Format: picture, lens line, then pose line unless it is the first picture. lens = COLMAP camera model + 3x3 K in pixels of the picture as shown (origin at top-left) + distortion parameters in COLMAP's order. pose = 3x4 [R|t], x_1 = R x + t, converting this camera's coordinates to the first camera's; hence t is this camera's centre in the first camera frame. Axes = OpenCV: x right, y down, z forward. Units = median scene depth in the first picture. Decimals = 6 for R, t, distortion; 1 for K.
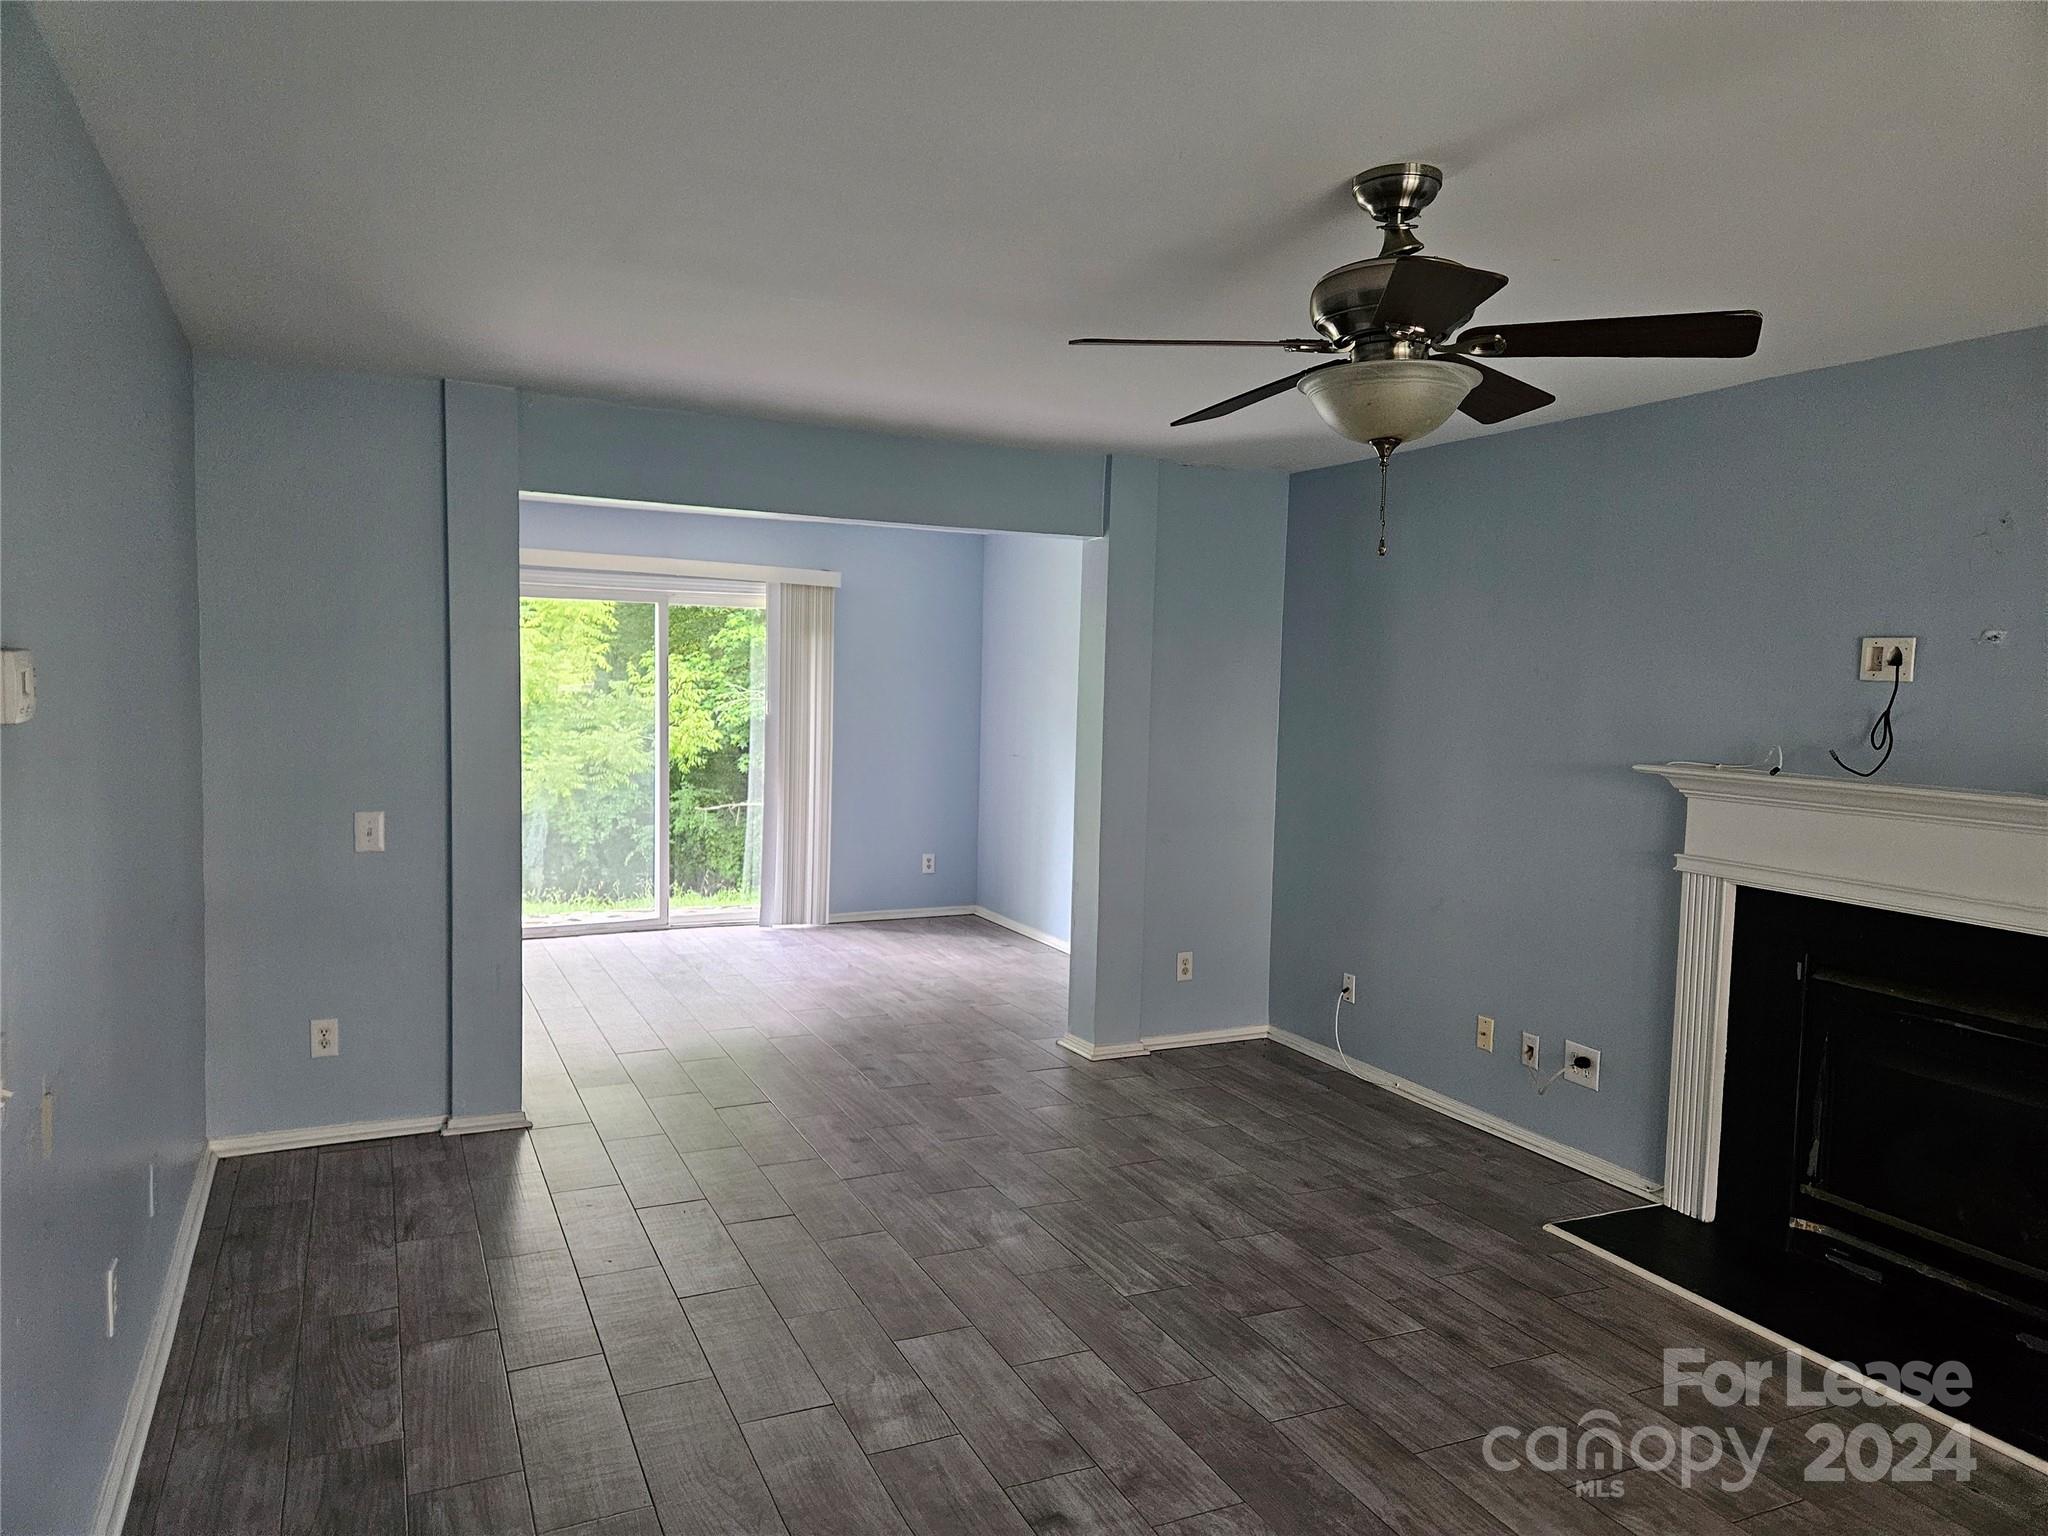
lens RADIAL K [[1357.2, 0, 1011.2], [0, 1357.2, 757.3], [0, 0, 1]] dist [0.074719, -0.067102]
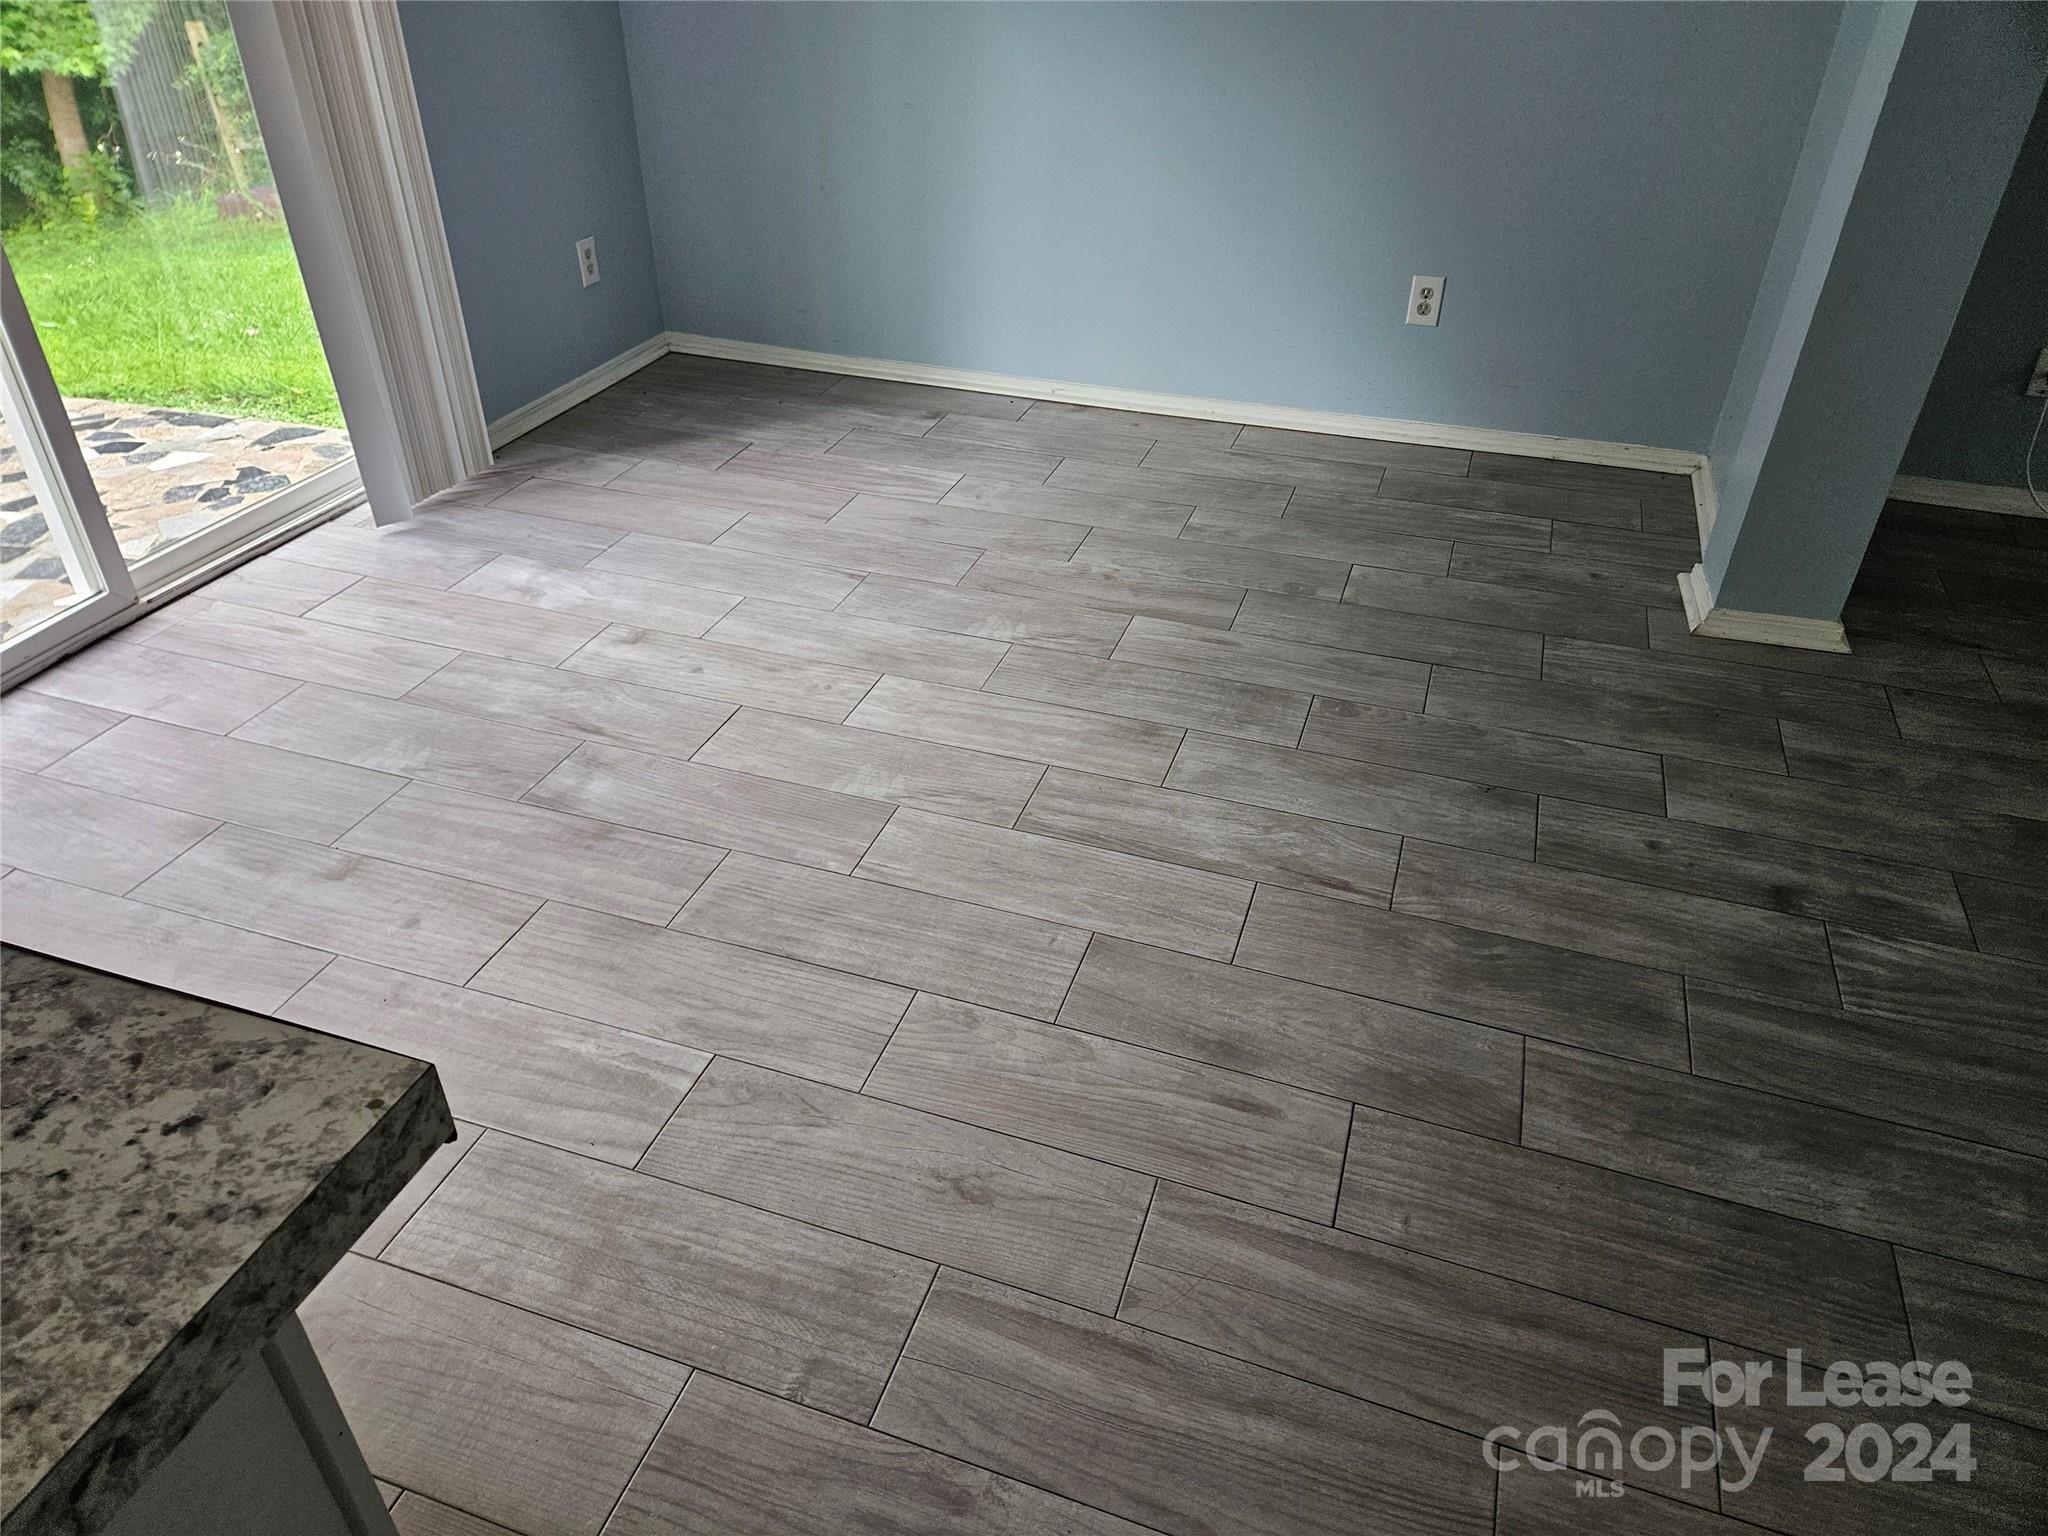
lens RADIAL K [[1357.2, 0, 1012.8], [0, 1357.2, 762.7], [0, 0, 1]] dist [0.074719, -0.067102]
pose [[0.696439, -0.416392, 0.584457, -0.392125], [0.051085, 0.841144, 0.538393, -0.024901], [-0.715795, -0.345101, 0.607077, 0.764287]]
